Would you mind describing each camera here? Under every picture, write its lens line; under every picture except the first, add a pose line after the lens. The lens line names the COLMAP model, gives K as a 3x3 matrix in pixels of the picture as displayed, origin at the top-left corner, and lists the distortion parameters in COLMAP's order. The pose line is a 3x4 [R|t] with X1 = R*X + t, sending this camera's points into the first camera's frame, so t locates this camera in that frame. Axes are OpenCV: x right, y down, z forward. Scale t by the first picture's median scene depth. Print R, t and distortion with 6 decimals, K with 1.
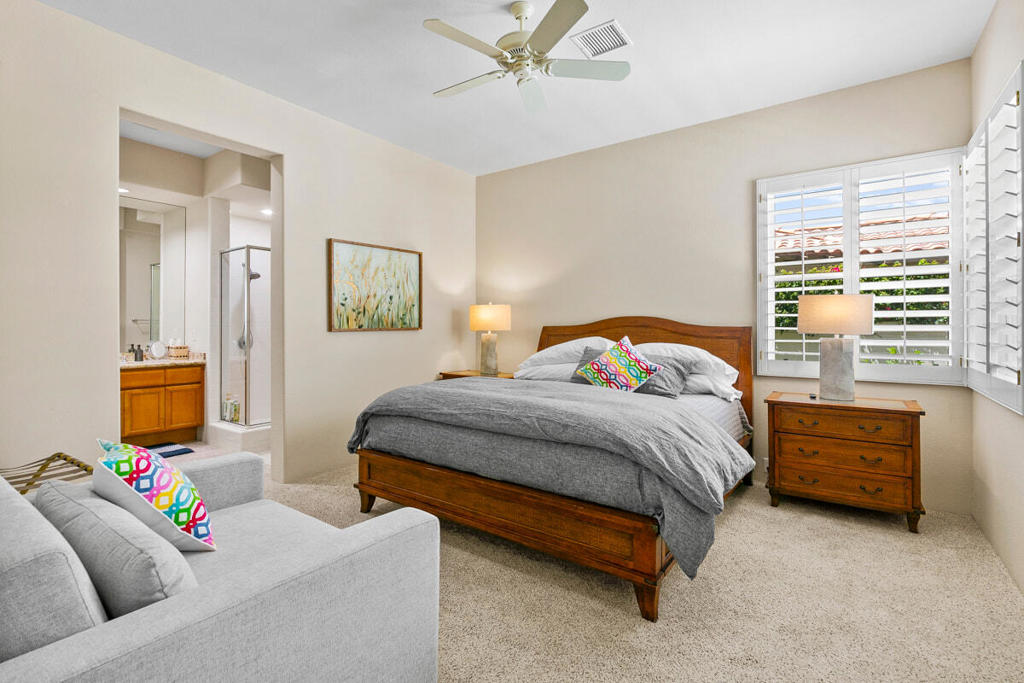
lens RADIAL K [[473.0, 0, 509.7], [0, 473.0, 328.0], [0, 0, 1]] dist [-0.003832, -0.000459]
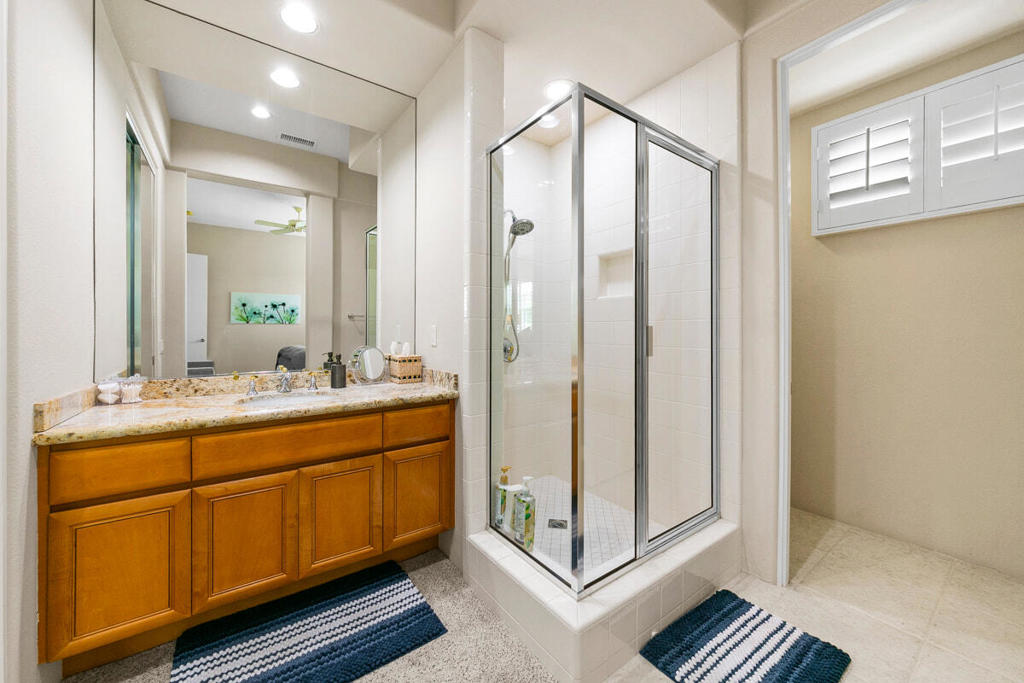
lens RADIAL K [[380.2, 0, 509.1], [0, 380.2, 330.2], [0, 0, 1]] dist [0.000453, -0.000016]
pose [[0.950366, -0.001728, -0.311129, -0.483165], [0.001199, 0.999997, -0.001892, 0.010422], [0.311131, 0.001425, 0.950366, 0.664965]]
